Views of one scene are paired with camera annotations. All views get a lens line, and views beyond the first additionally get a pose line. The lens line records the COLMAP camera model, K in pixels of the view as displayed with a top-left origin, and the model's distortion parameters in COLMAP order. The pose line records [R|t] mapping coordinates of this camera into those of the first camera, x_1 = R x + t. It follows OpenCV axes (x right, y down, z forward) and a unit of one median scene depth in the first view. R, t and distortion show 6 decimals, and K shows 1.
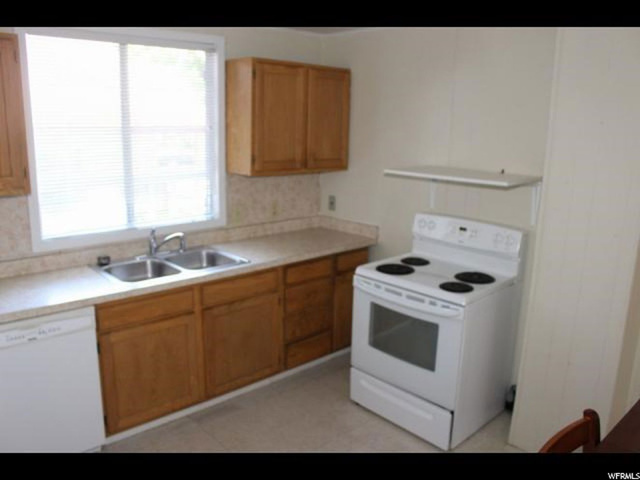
lens RADIAL K [[521.6, 0, 320.0], [0, 521.6, 240.0], [0, 0, 1]] dist [-0.165103, 0.126425]
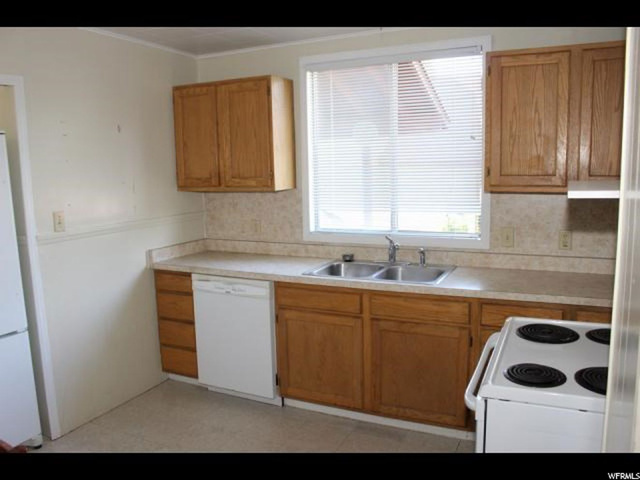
lens RADIAL K [[521.6, 0, 320.0], [0, 521.6, 240.0], [0, 0, 1]] dist [-0.165103, 0.126425]
pose [[0.371446, 0.103977, -0.922614, 0.660015], [-0.175290, 0.983692, 0.040289, -0.036771], [0.911757, 0.146760, 0.383615, 0.527159]]
